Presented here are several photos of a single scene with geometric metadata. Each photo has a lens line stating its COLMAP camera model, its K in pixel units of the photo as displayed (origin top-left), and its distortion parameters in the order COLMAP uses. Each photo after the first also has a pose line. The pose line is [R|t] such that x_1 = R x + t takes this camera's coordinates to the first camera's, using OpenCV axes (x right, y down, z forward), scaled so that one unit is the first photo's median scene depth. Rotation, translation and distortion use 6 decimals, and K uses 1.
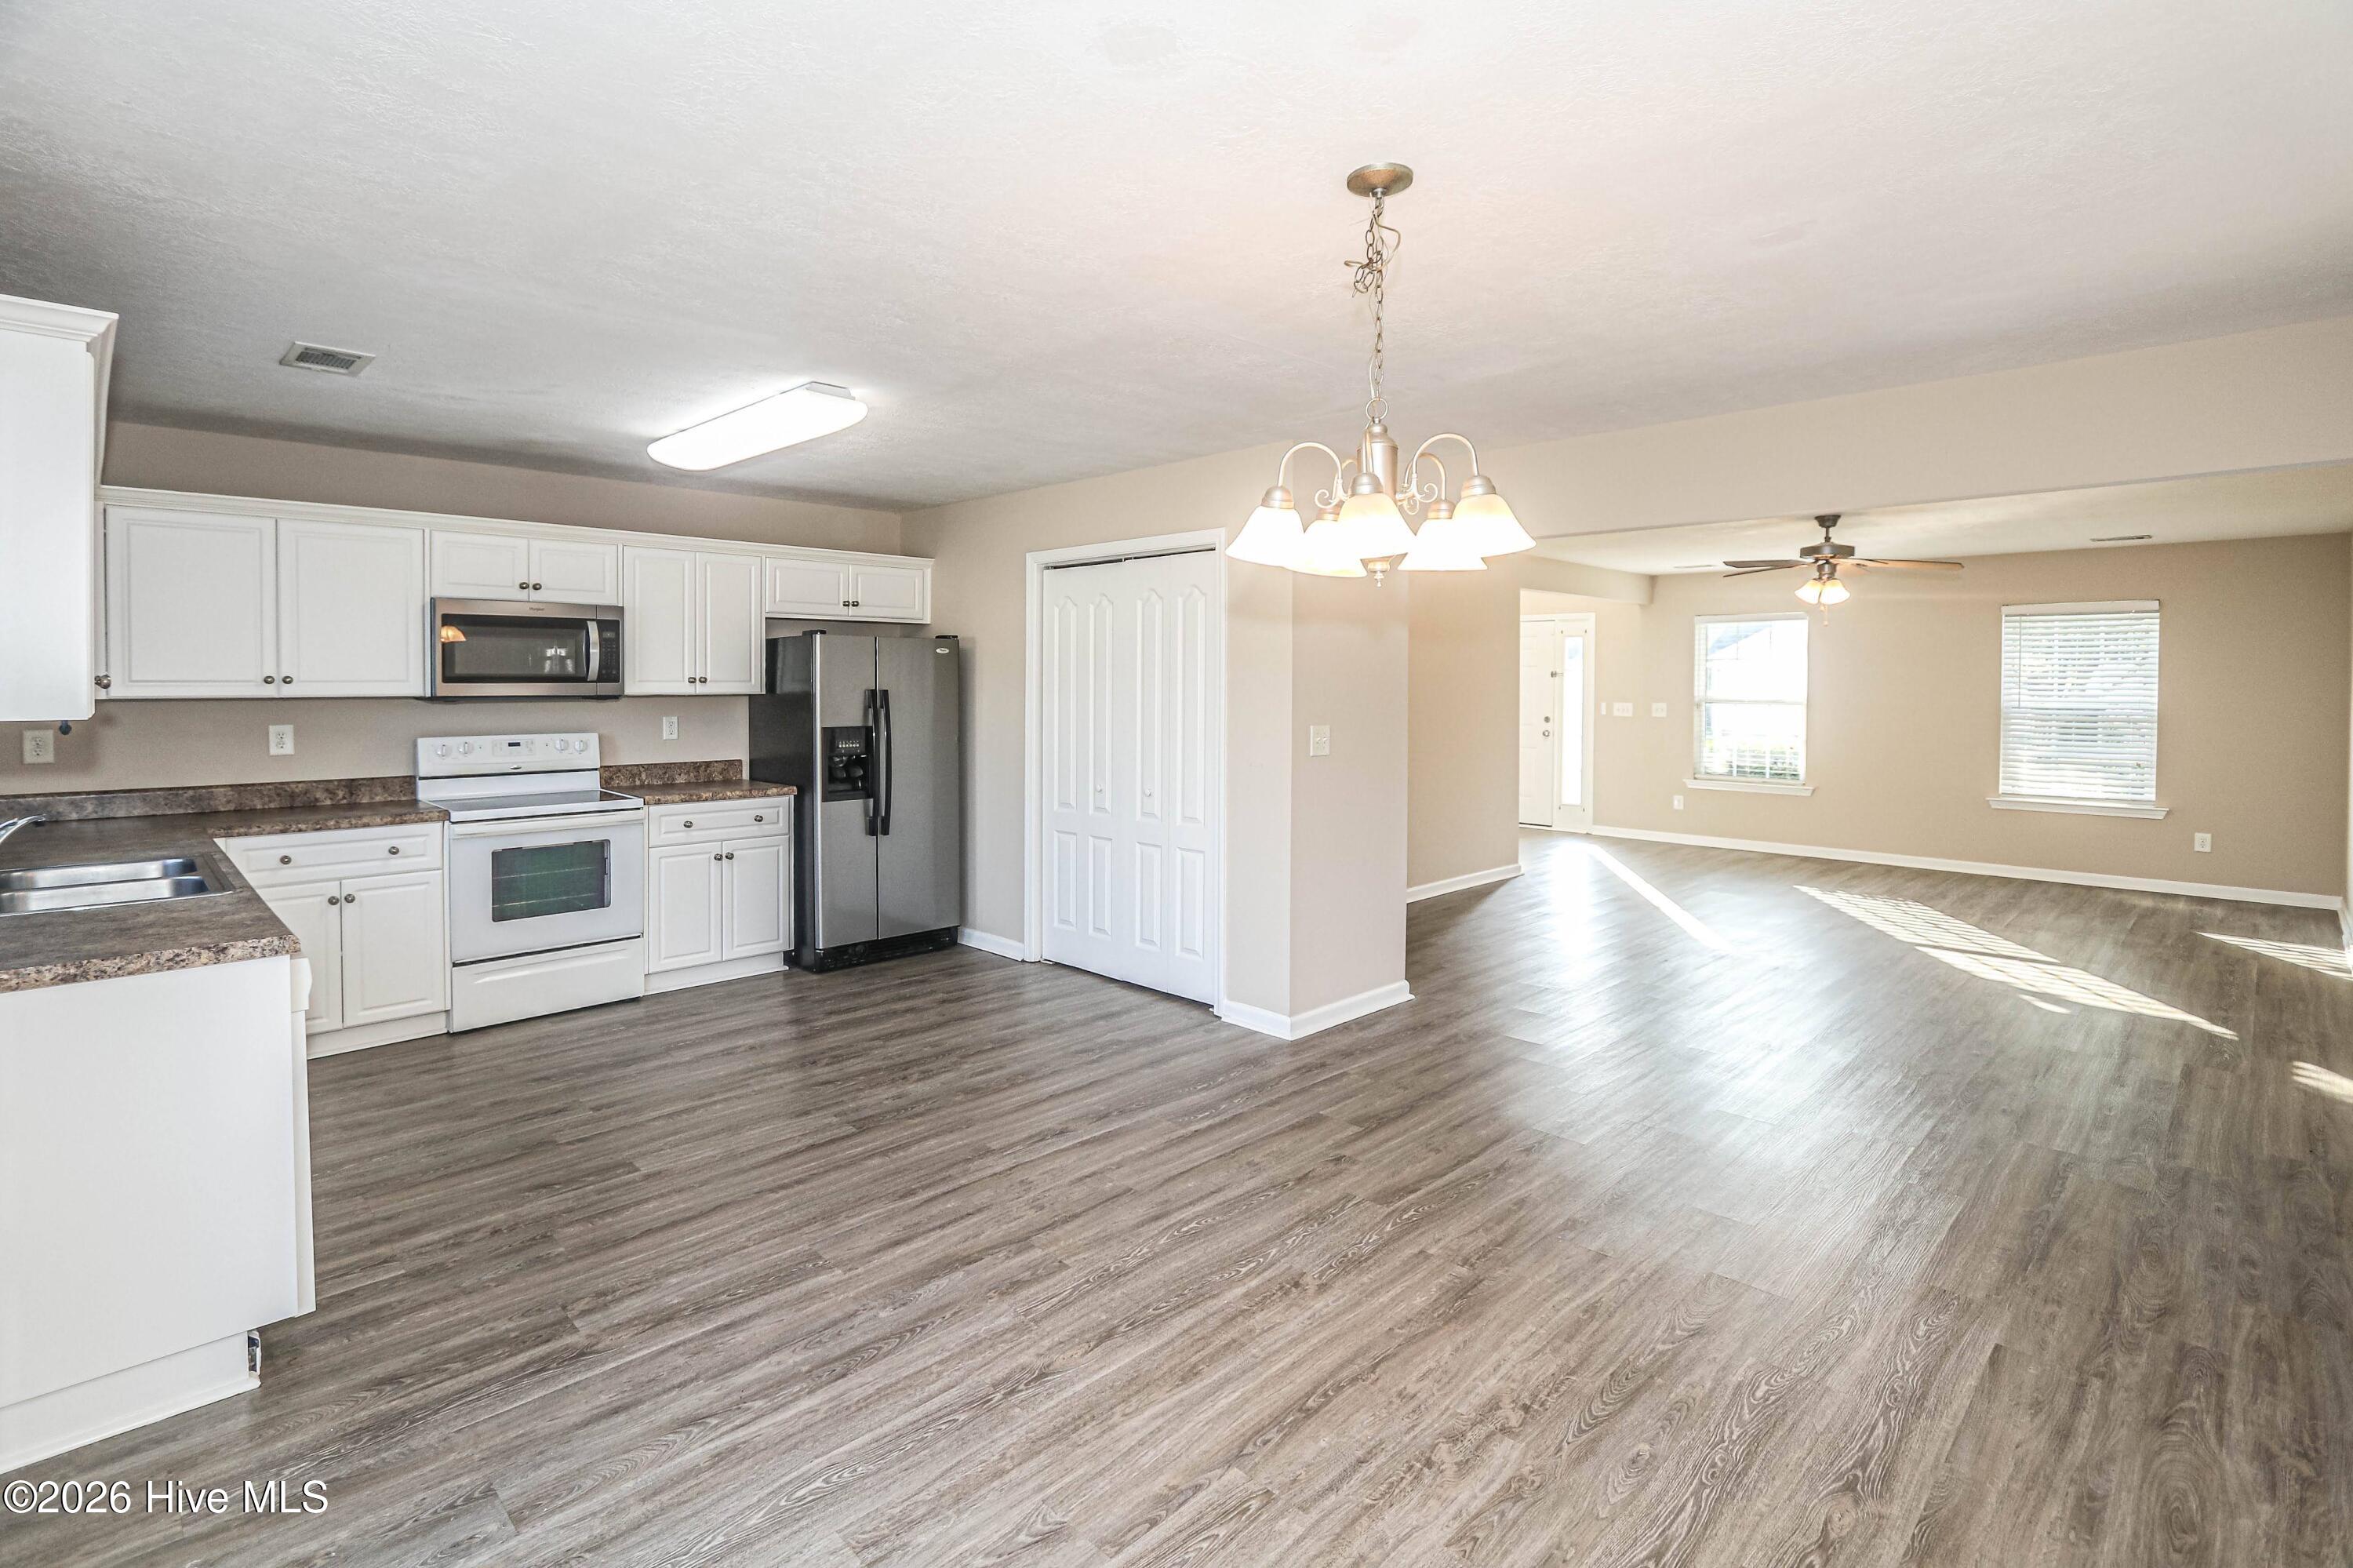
lens RADIAL K [[1122.5, 0, 1171.1], [0, 1122.5, 702.4], [0, 0, 1]] dist [-0.015129, 0.000032]
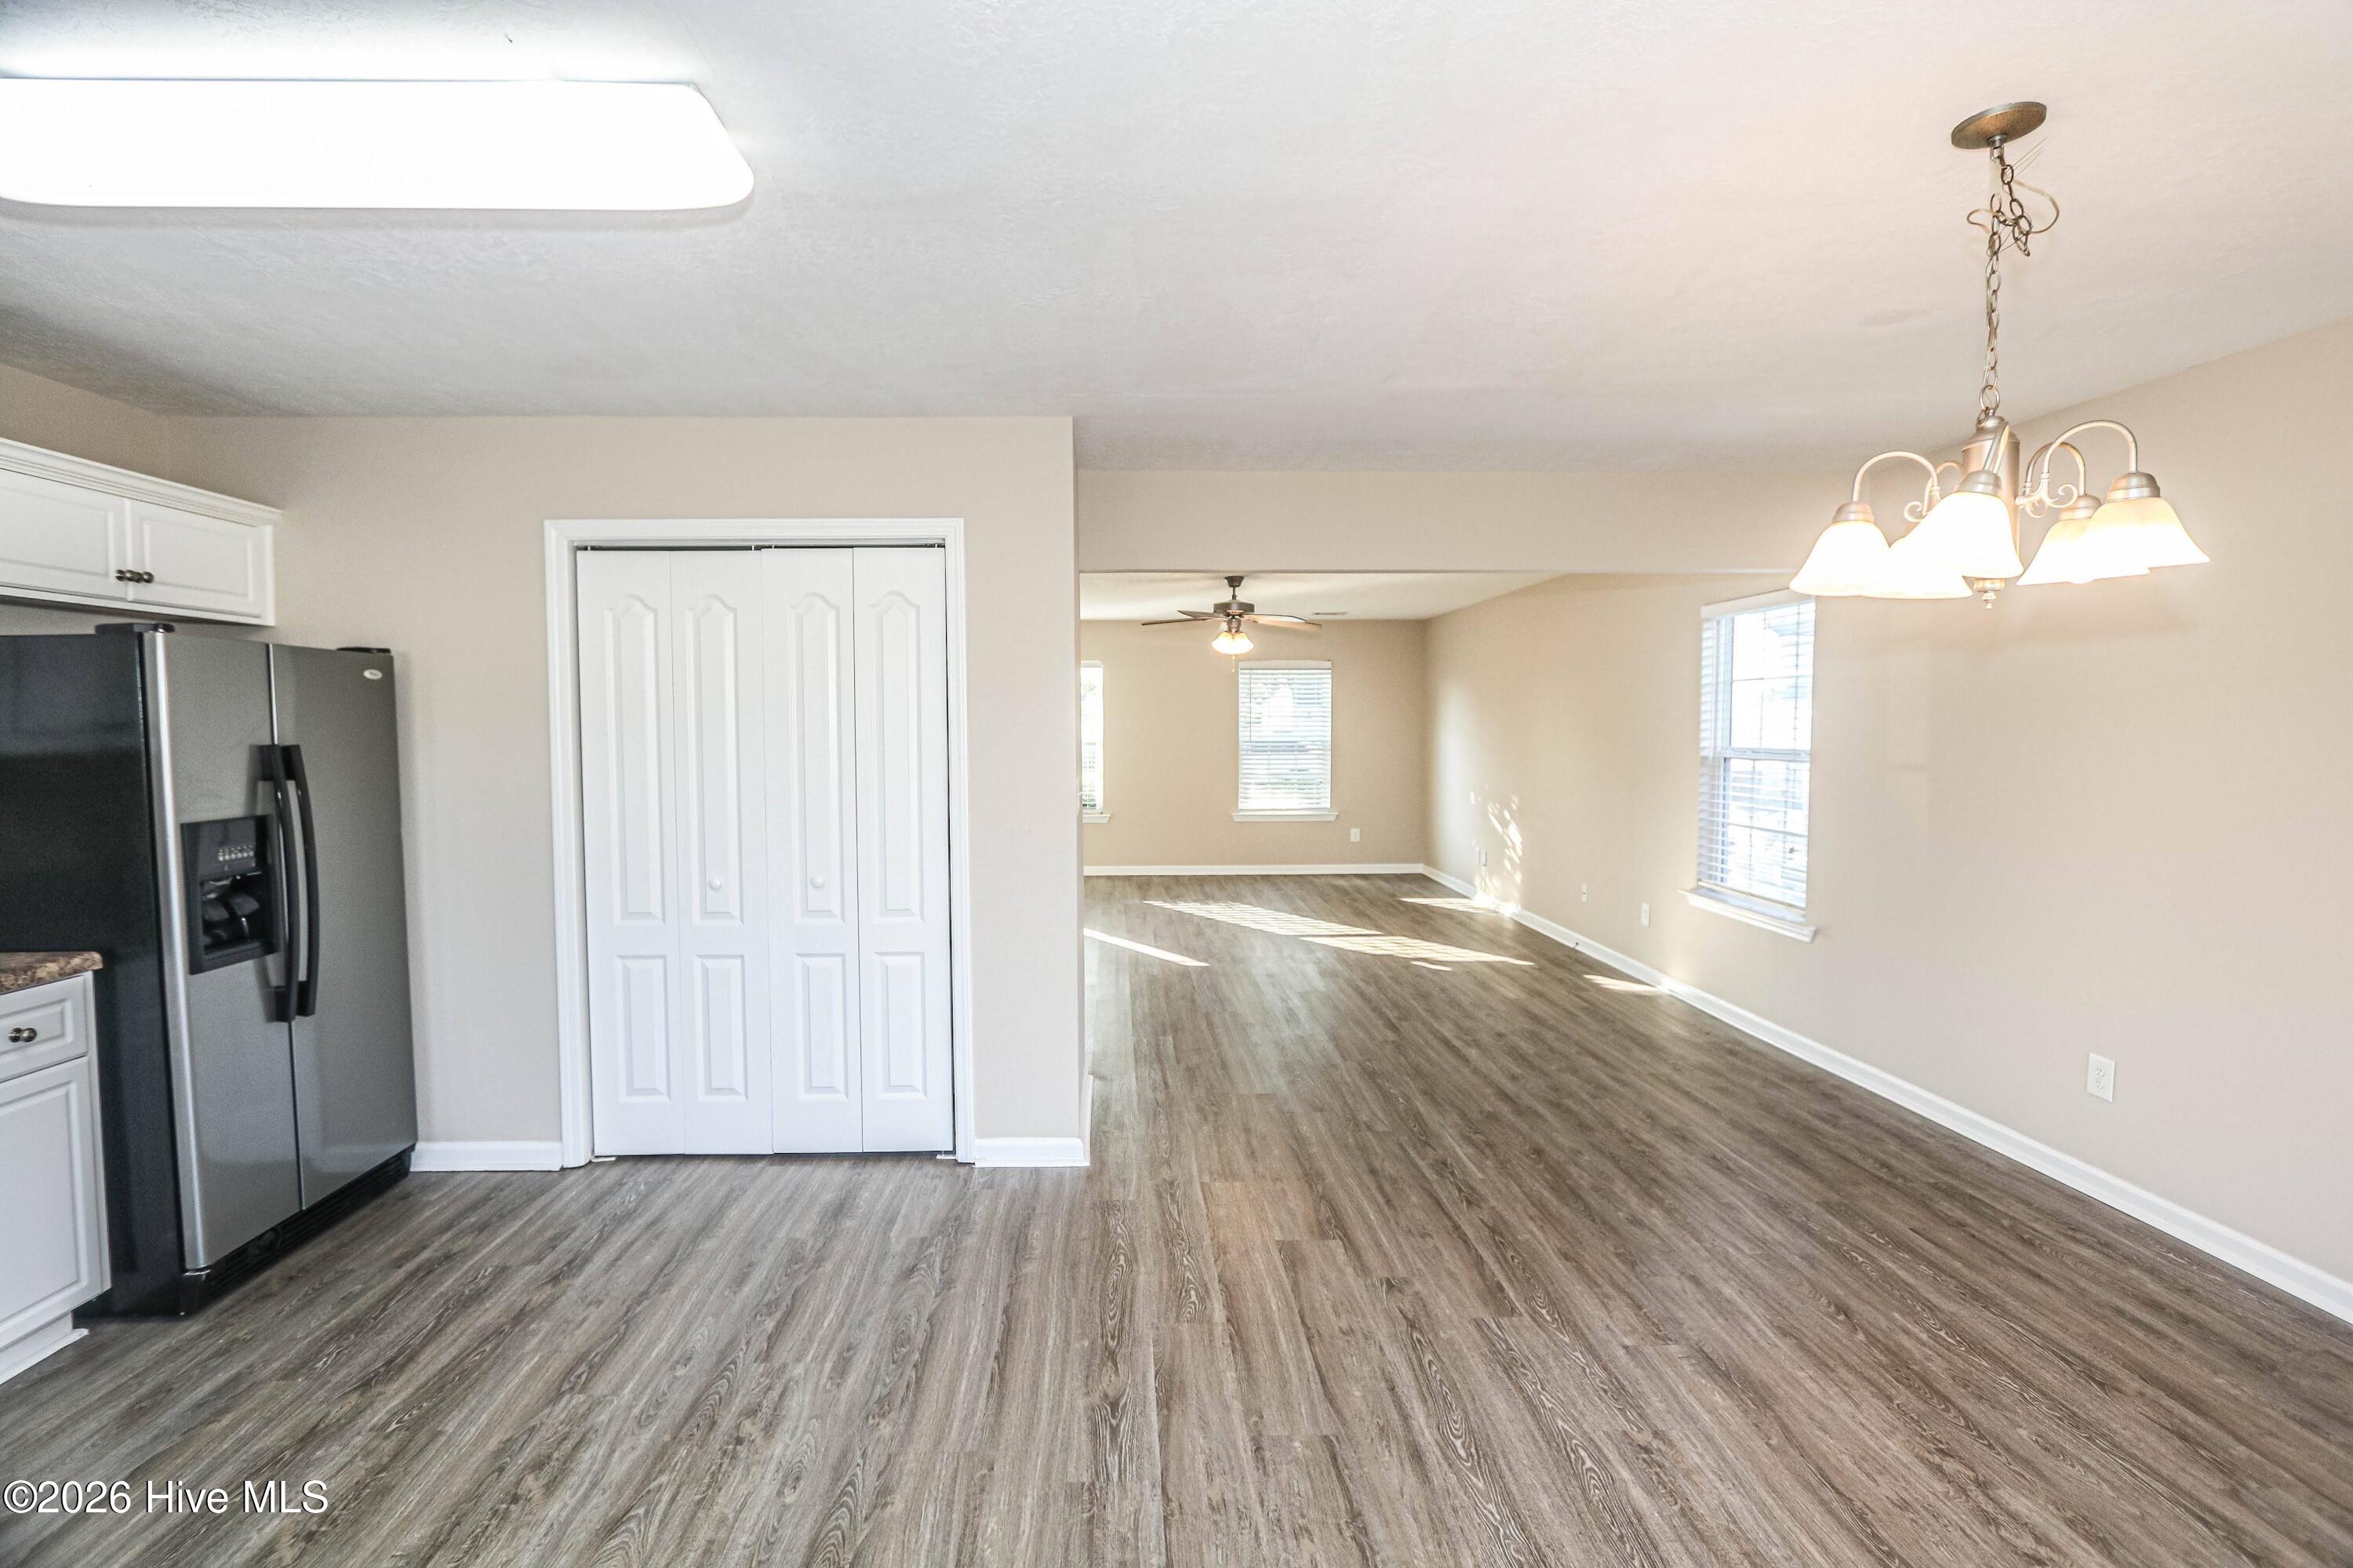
lens RADIAL K [[1078.5, 0, 1137.2], [0, 1078.5, 779.8], [0, 0, 1]] dist [-0.015993, 0.001004]
pose [[0.691107, -0.043875, 0.721419, -0.442213], [0.021553, 0.998963, 0.040108, -0.008216], [-0.722431, -0.012170, 0.691336, 0.465633]]
